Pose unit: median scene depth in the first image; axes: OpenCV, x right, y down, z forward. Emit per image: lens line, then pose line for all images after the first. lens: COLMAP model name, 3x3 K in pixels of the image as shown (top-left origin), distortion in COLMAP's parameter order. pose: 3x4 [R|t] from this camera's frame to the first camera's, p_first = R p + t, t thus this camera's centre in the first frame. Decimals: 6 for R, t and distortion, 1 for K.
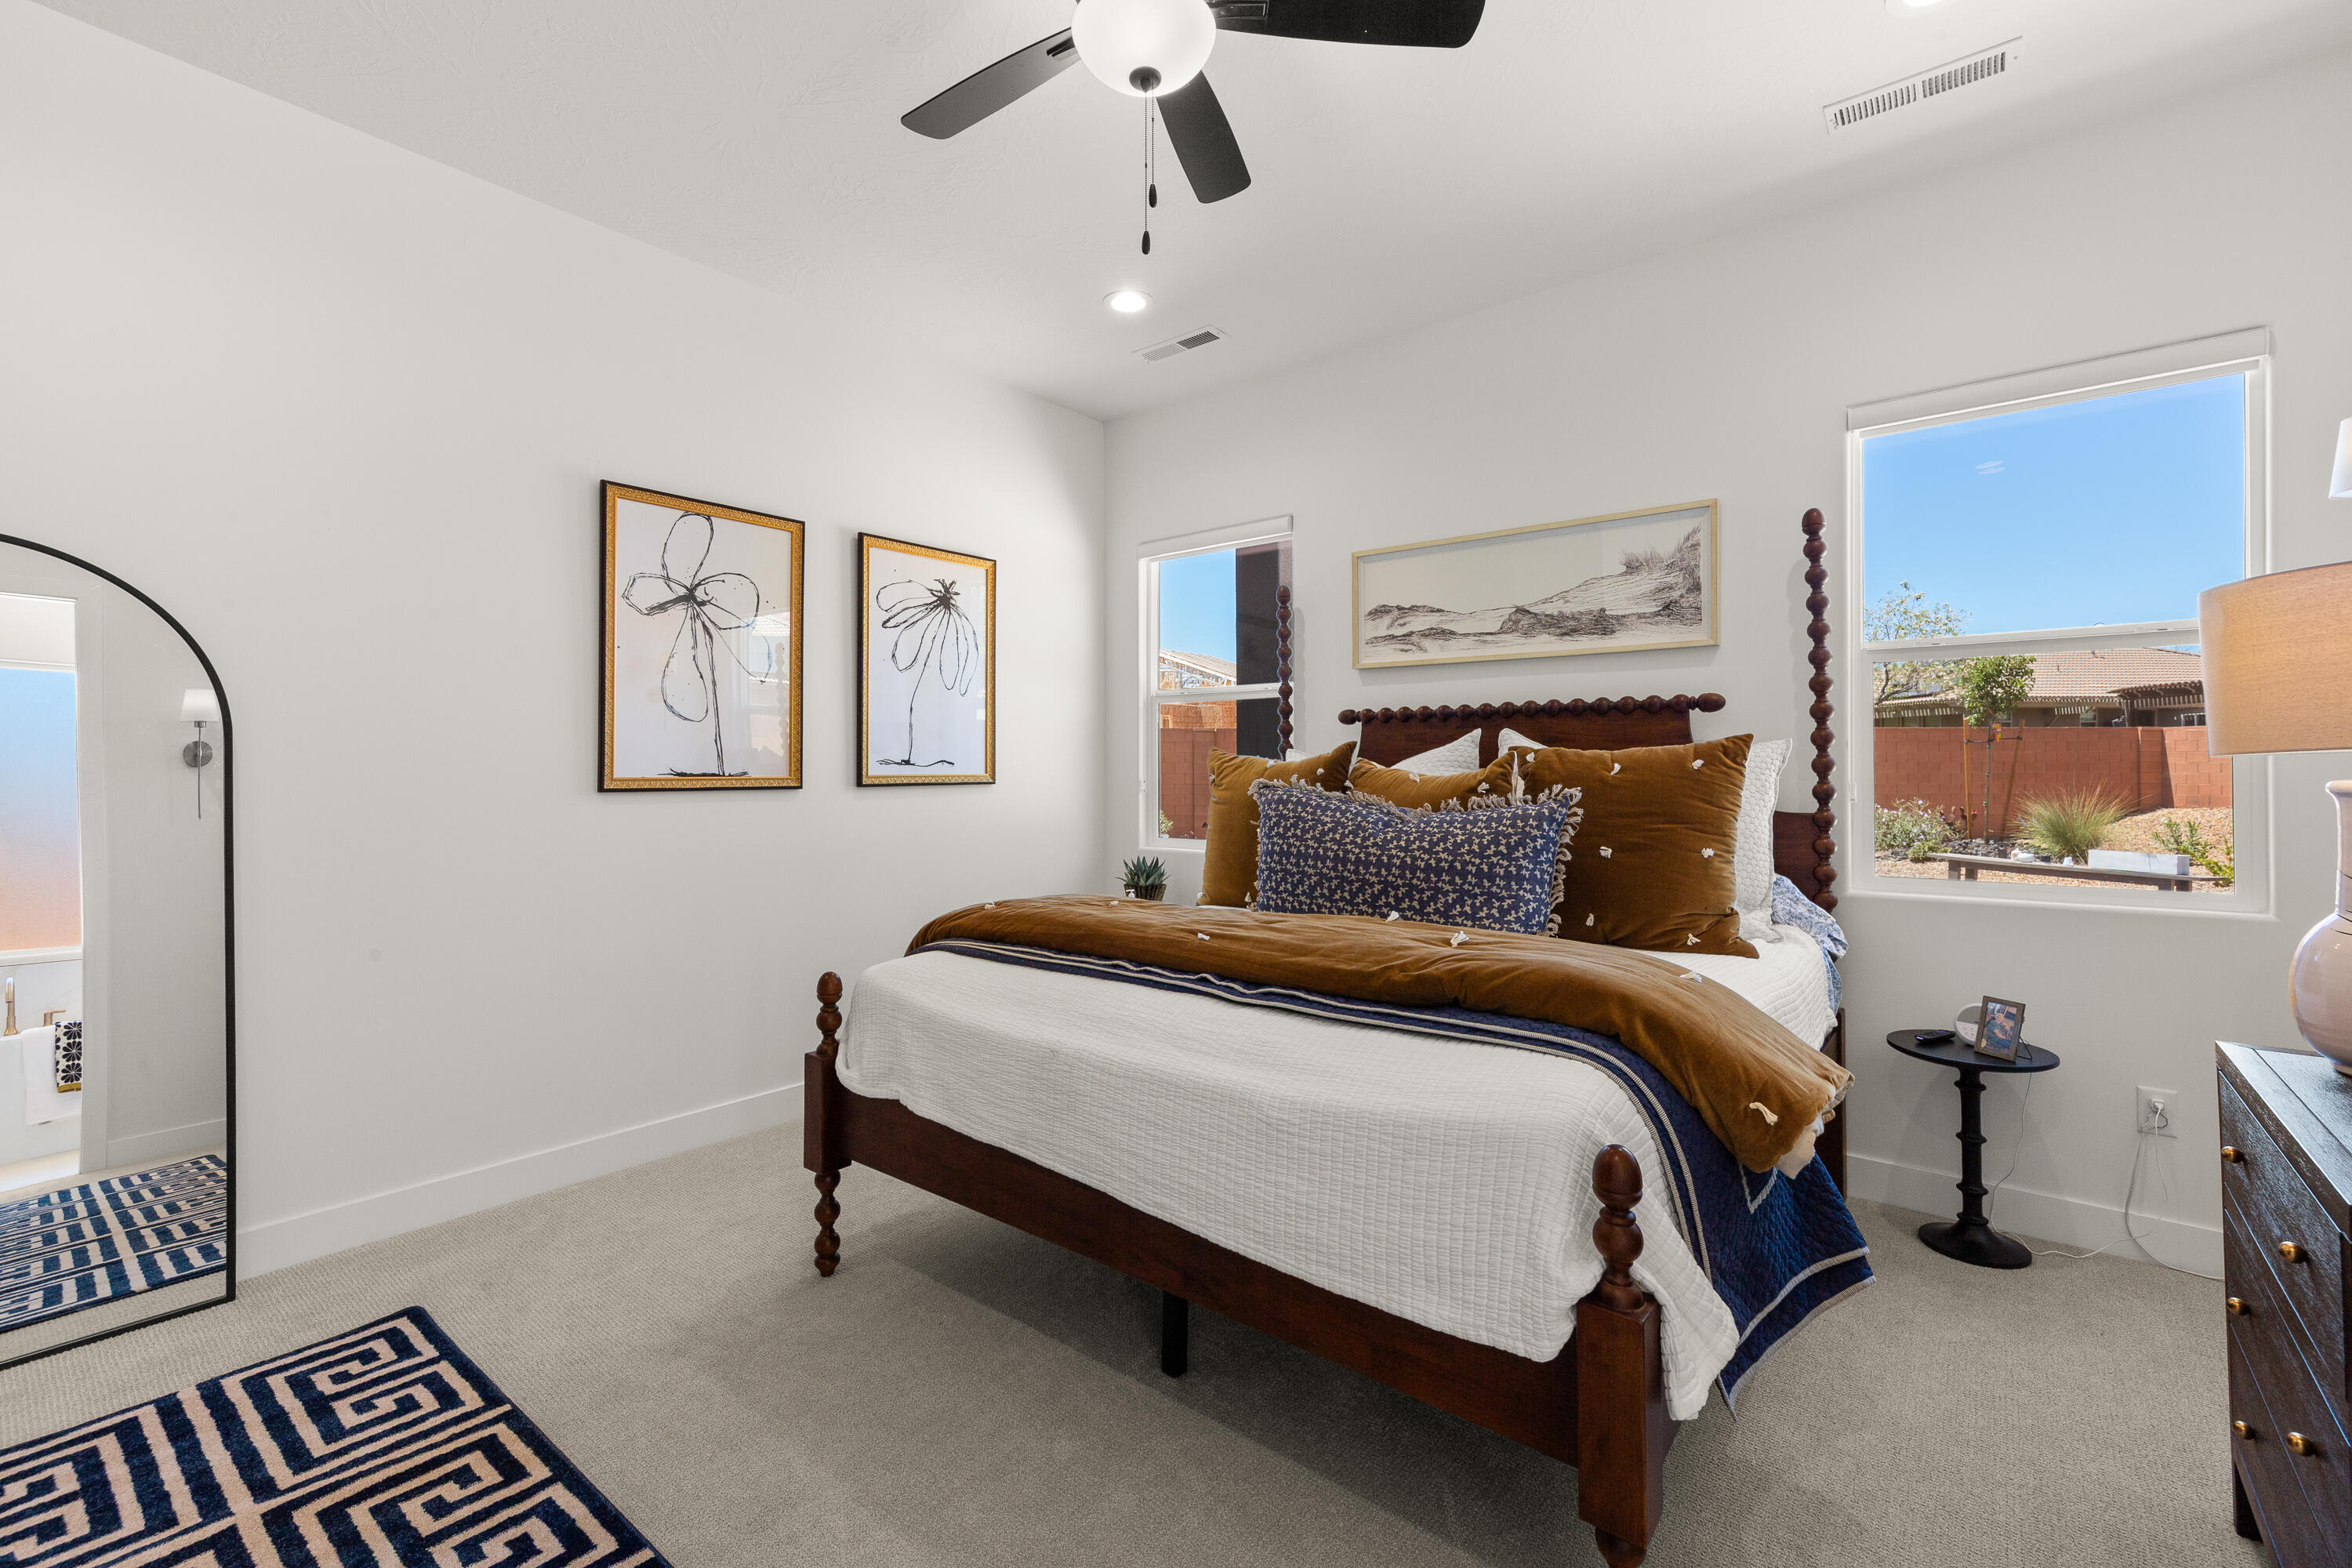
lens RADIAL K [[997.5, 0, 1219.2], [0, 997.5, 772.7], [0, 0, 1]] dist [0.008300, -0.002458]
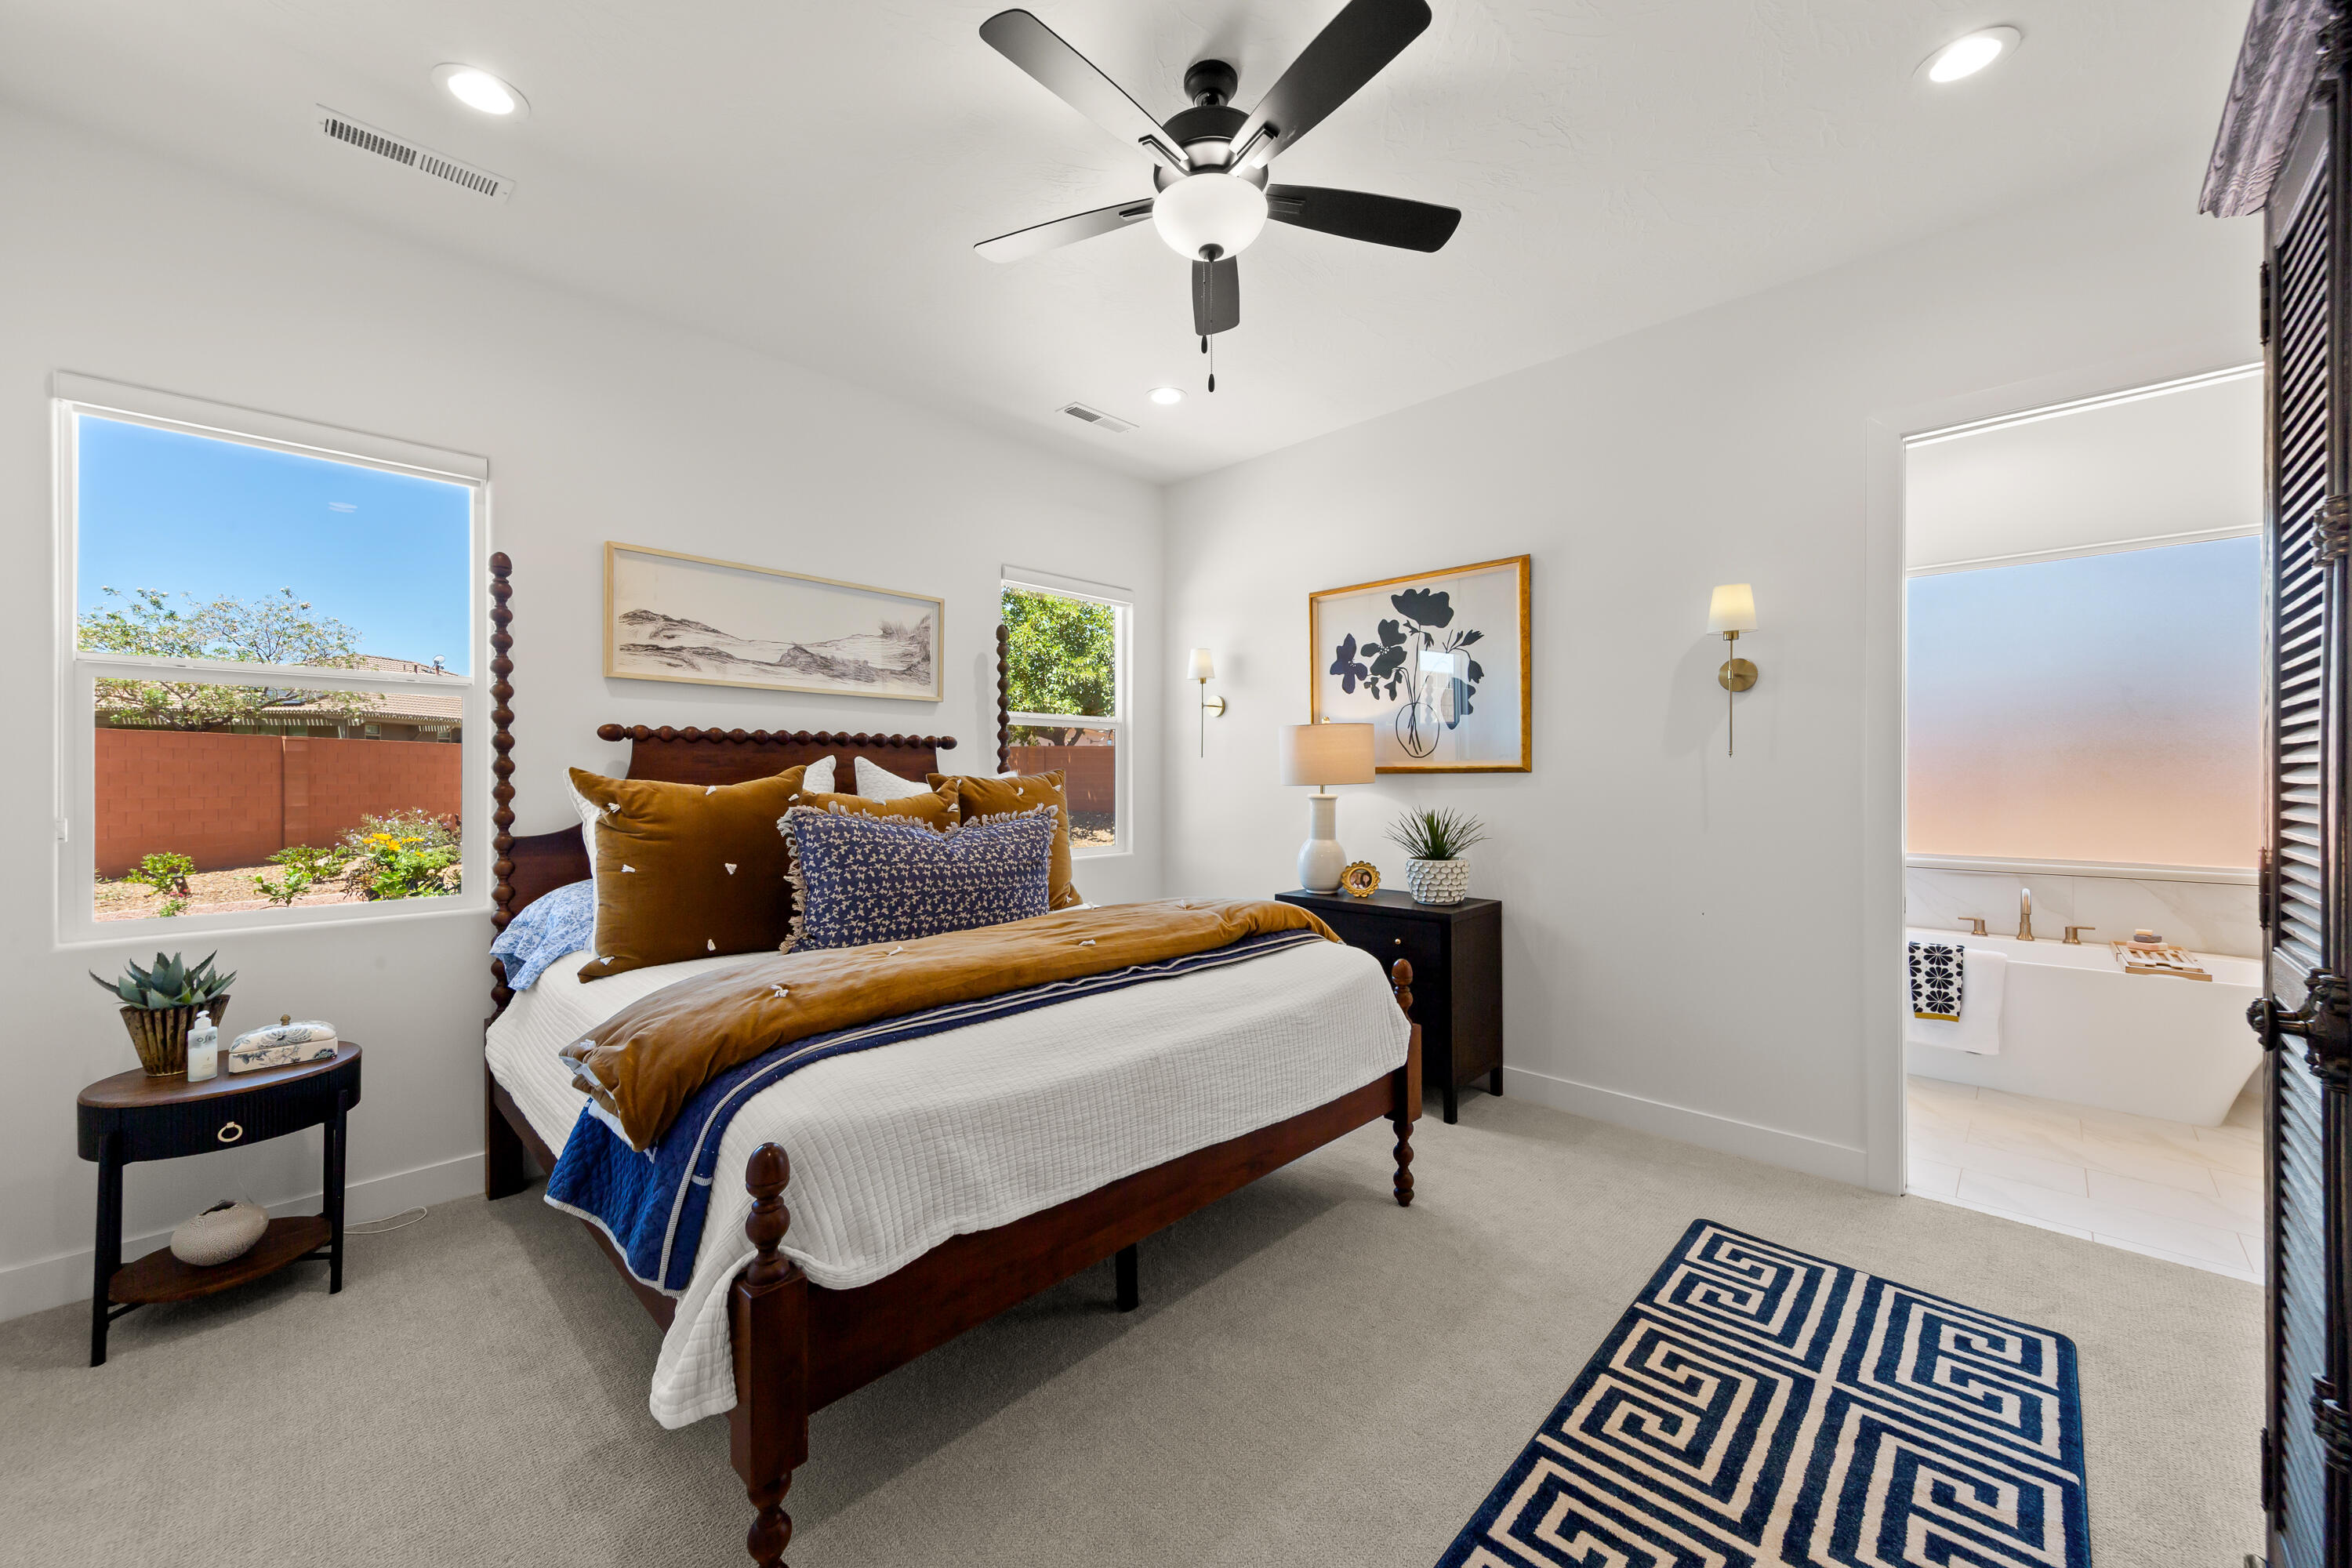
lens RADIAL K [[830.9, 0, 1212.6], [0, 830.9, 779.7], [0, 0, 1]] dist [0.004781, -0.000123]
pose [[0.111297, 0.000380, 0.993787, -0.609354], [0.003293, 0.999994, -0.000751, -0.015107], [-0.993782, 0.003356, 0.111295, 0.474954]]
